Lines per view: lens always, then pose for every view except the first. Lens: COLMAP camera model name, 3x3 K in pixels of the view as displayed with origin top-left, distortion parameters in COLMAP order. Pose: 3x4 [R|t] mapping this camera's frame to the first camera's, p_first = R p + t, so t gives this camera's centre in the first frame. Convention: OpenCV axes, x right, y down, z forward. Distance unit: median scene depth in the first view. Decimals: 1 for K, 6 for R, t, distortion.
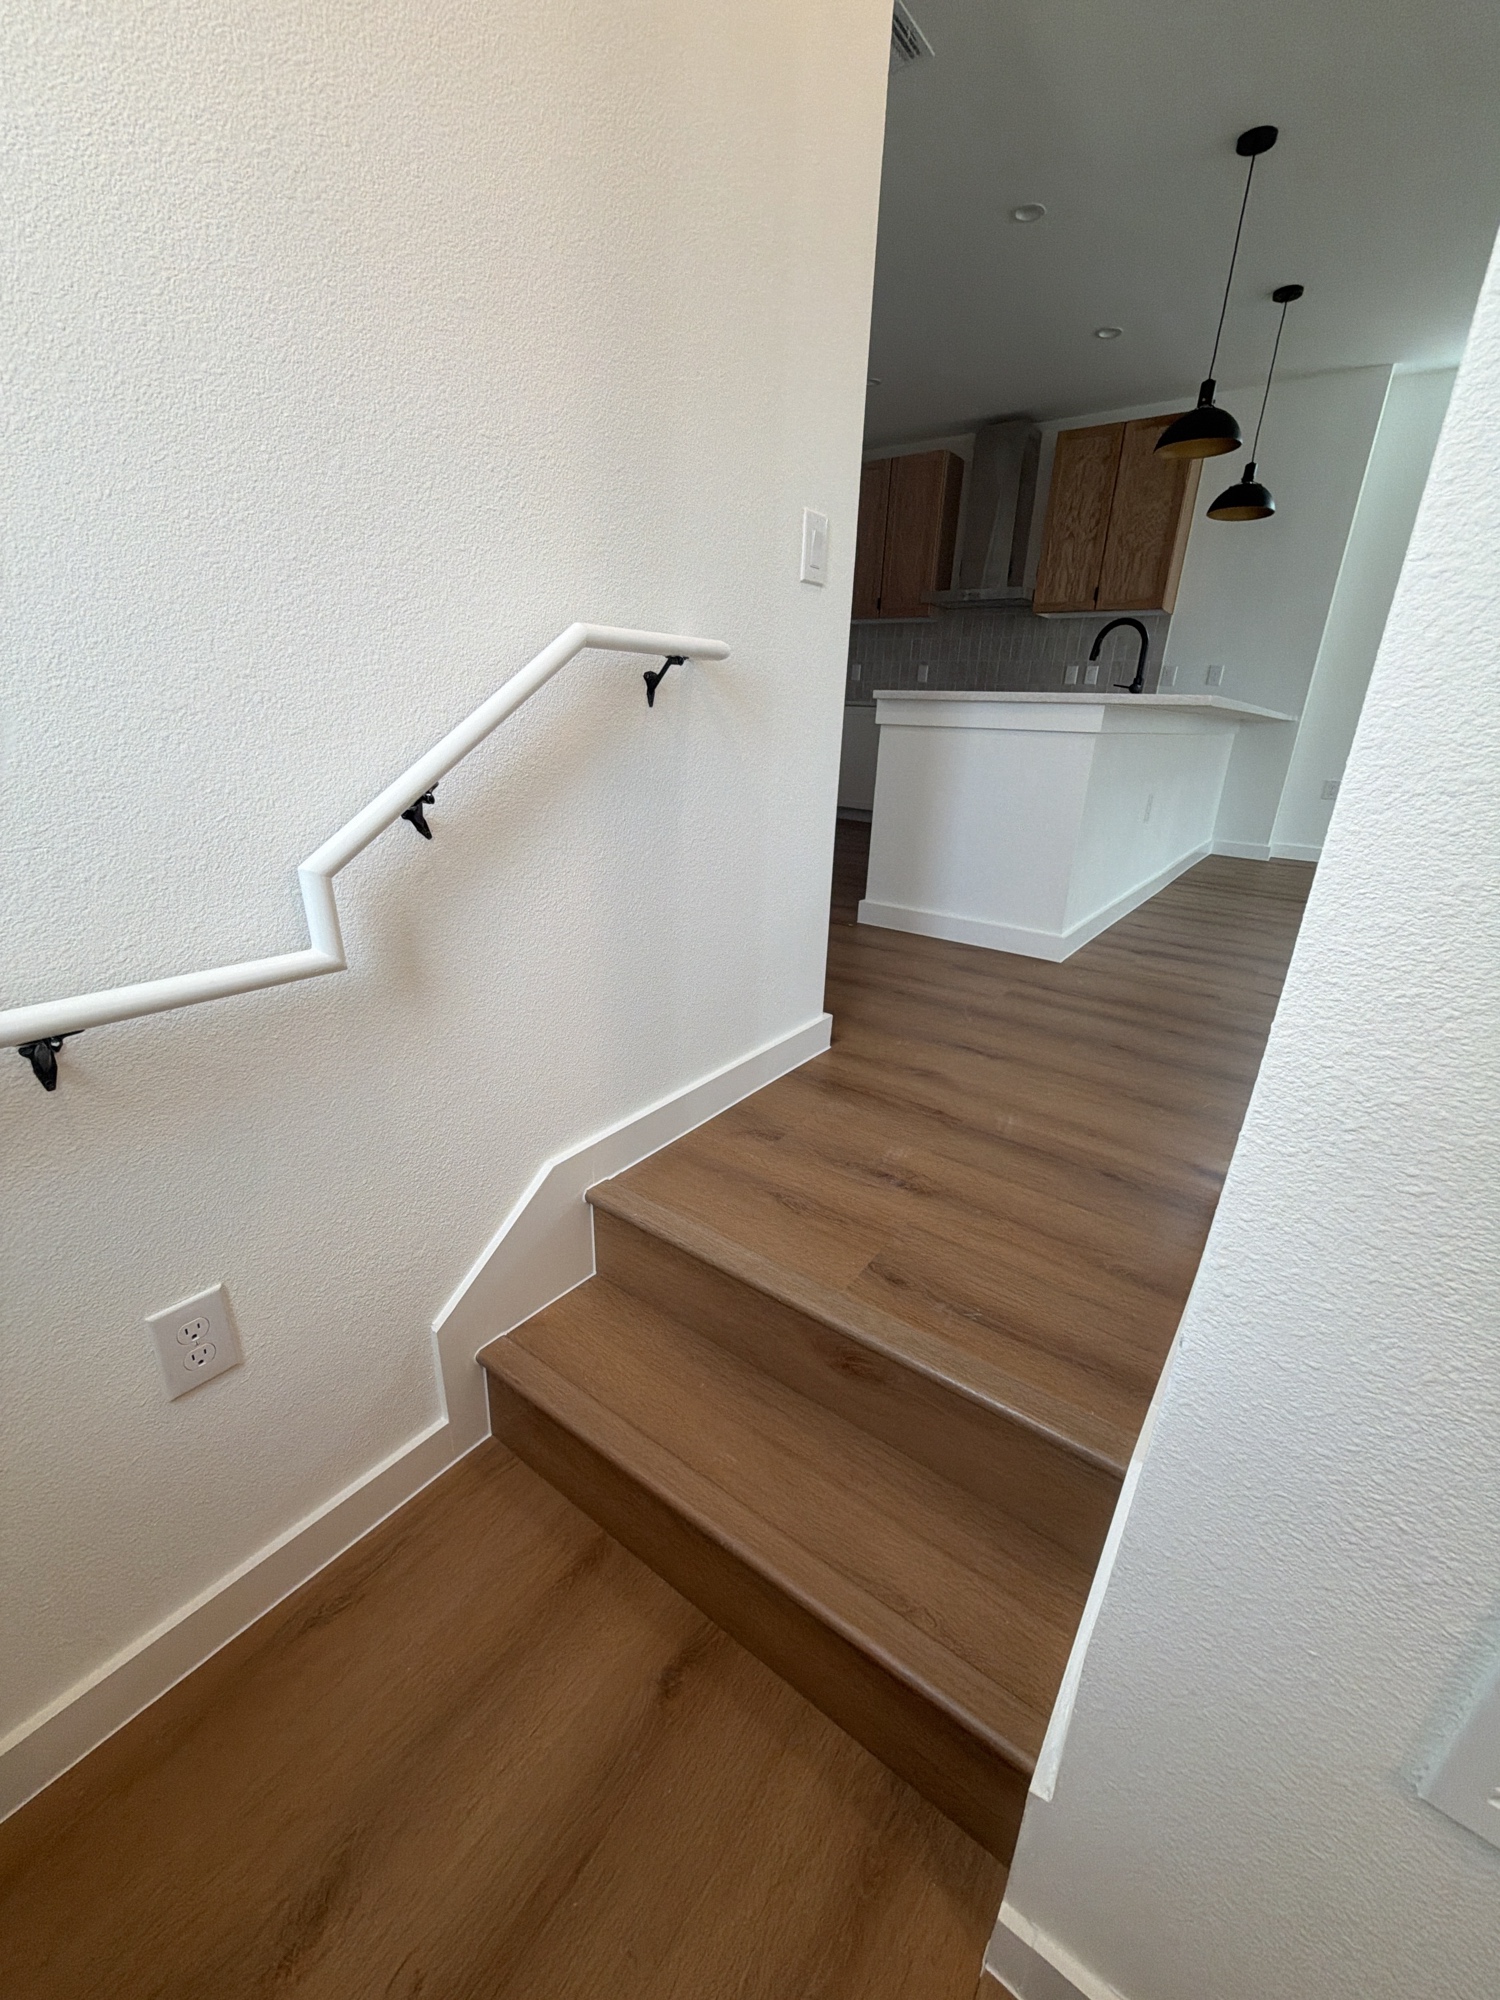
lens RADIAL K [[799.7, 0, 750.0], [0, 799.7, 1000.0], [0, 0, 1]] dist [0.003304, 0.000267]
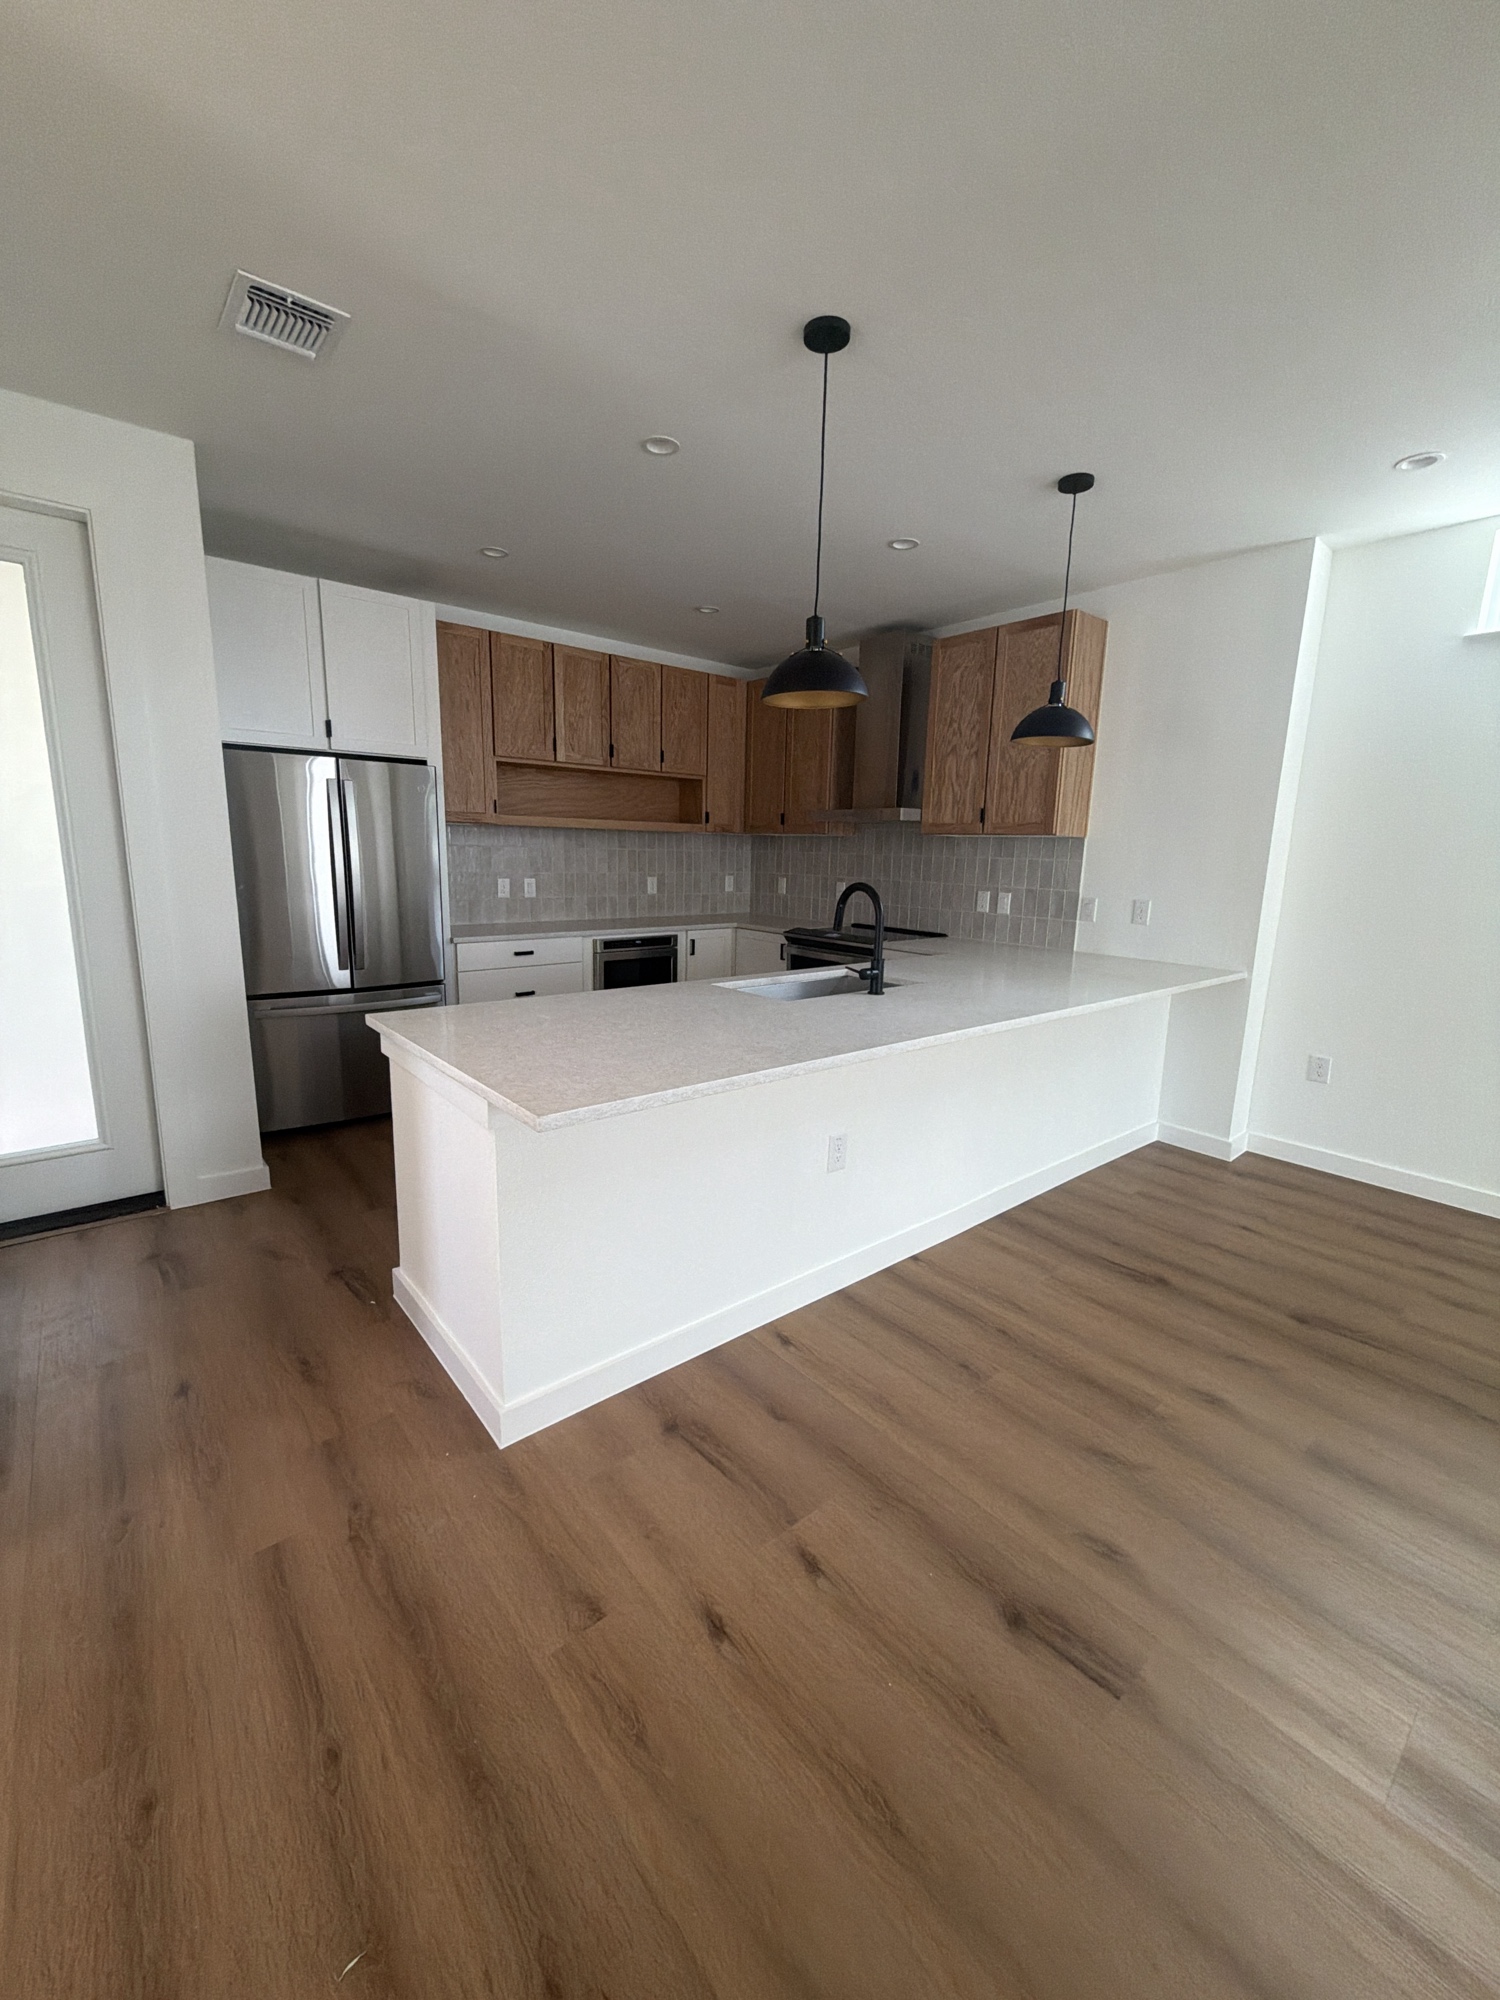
lens RADIAL K [[788.2, 0, 750.0], [0, 788.2, 1000.0], [0, 0, 1]] dist [0.000408, -0.000036]
pose [[0.971858, 0.031611, -0.233437, 0.407625], [-0.070377, 0.984660, -0.159660, -0.180885], [0.224810, 0.171595, 0.959175, 0.211601]]
